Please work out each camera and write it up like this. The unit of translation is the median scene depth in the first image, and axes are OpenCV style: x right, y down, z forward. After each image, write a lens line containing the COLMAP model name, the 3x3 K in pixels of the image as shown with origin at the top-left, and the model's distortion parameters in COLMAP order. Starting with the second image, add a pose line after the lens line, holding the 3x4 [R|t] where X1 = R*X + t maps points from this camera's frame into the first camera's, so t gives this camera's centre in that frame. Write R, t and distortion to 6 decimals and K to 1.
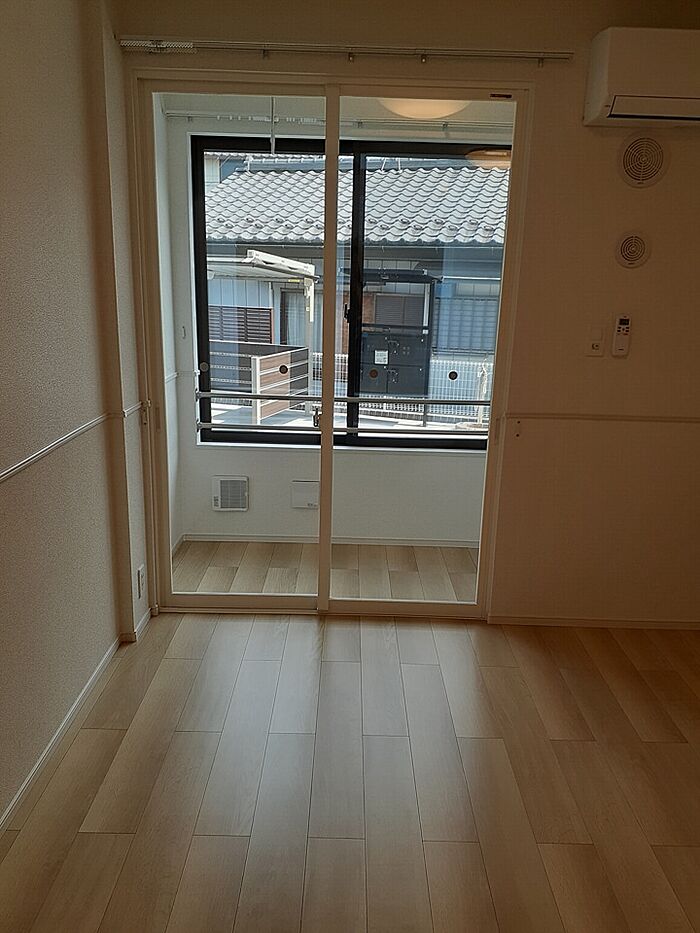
lens RADIAL K [[740.7, 0, 350.4], [0, 740.7, 468.4], [0, 0, 1]] dist [0.038921, -0.048258]
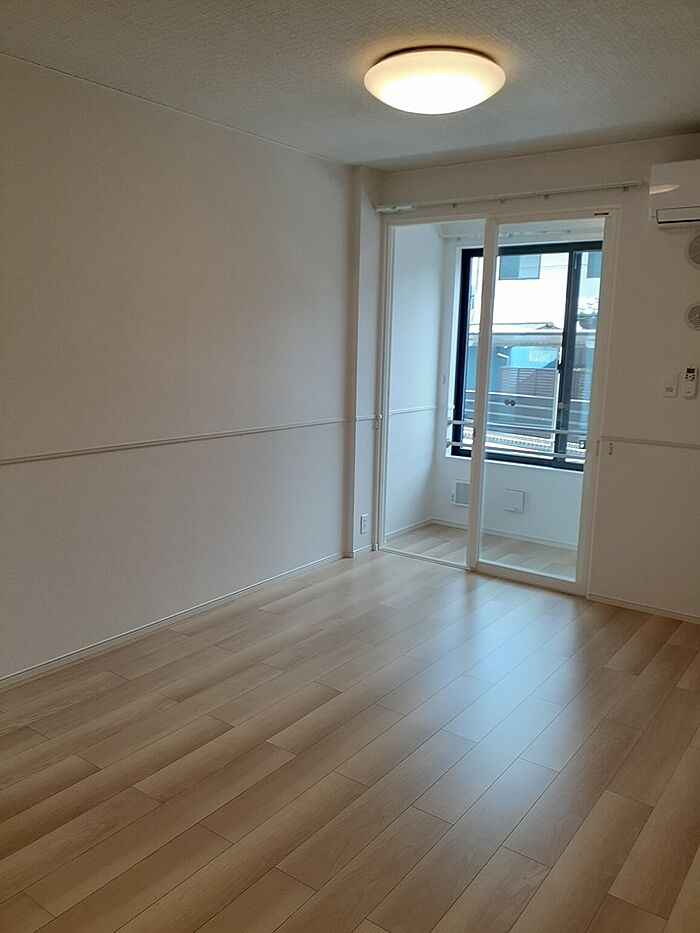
lens RADIAL K [[740.7, 0, 349.5], [0, 740.7, 466.4], [0, 0, 1]] dist [0.038921, -0.048258]
pose [[0.805350, 0.094145, -0.585276, 0.611388], [-0.152255, 0.987038, -0.050734, 0.112109], [0.572913, 0.129970, 0.809245, -0.330791]]
